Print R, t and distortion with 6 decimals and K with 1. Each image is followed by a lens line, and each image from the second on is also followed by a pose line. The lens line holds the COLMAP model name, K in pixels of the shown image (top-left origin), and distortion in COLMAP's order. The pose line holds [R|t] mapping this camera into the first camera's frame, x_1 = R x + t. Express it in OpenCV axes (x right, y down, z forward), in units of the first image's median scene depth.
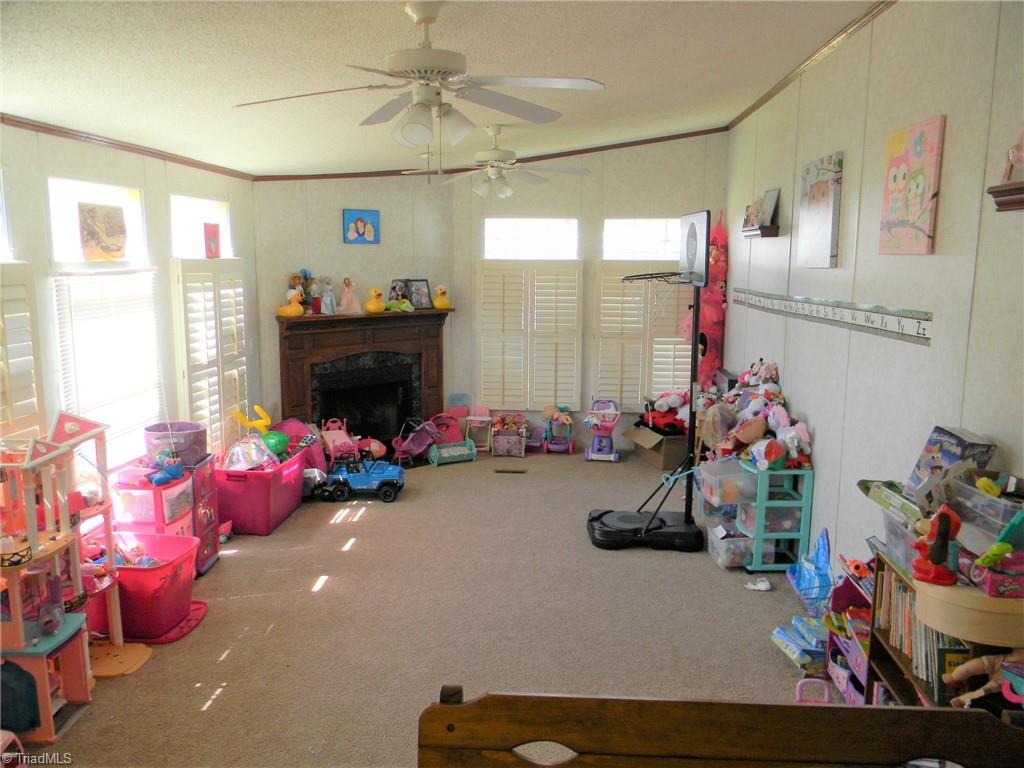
lens RADIAL K [[826.5, 0, 512.0], [0, 826.5, 384.0], [0, 0, 1]] dist [0.003619, 0.000625]
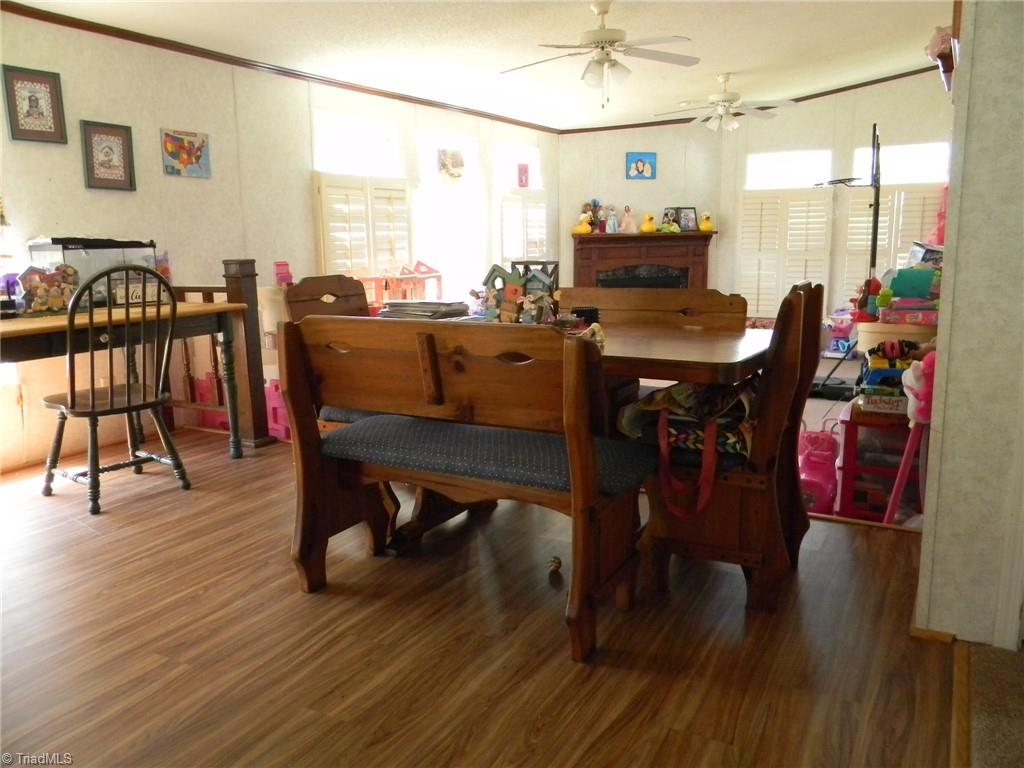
lens RADIAL K [[826.5, 0, 512.0], [0, 826.5, 384.0], [0, 0, 1]] dist [0.003619, 0.000625]
pose [[0.907721, 0.053191, -0.416189, 0.194198], [-0.041402, 0.998446, 0.037307, 0.112085], [0.417527, -0.016634, 0.908512, -0.266070]]
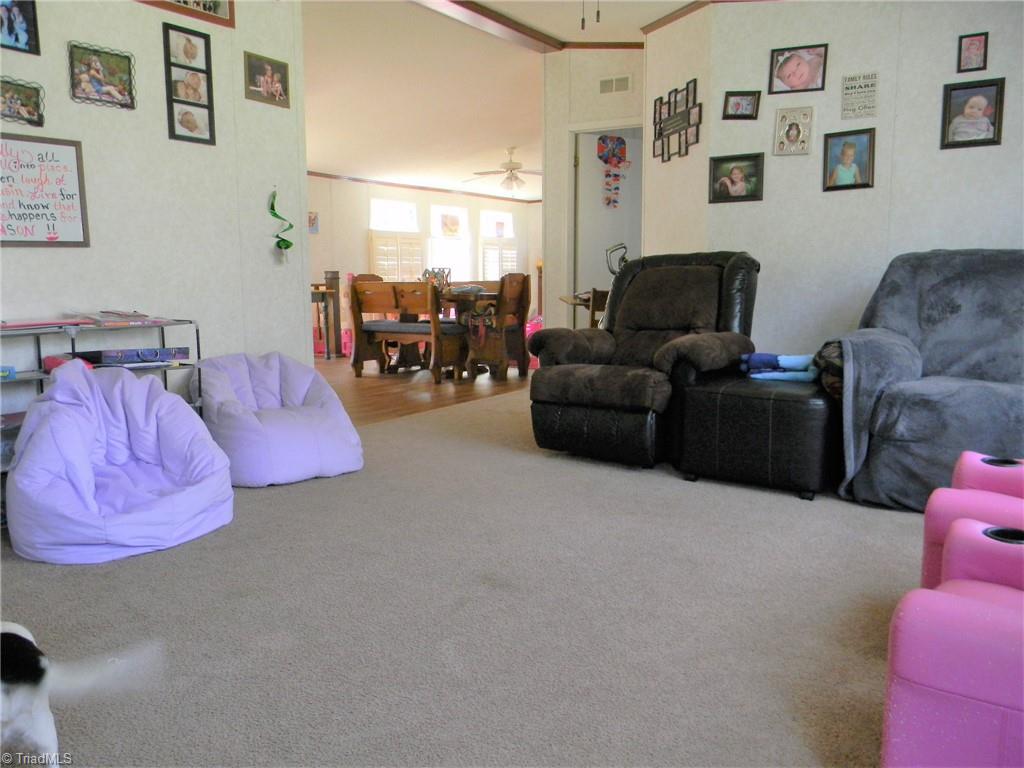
lens RADIAL K [[826.5, 0, 512.0], [0, 826.5, 384.0], [0, 0, 1]] dist [0.003619, 0.000625]
pose [[0.872531, 0.051961, -0.485788, 0.661213], [-0.064196, 0.997901, -0.008565, 0.225331], [0.484323, 0.038659, 0.874035, -0.809469]]
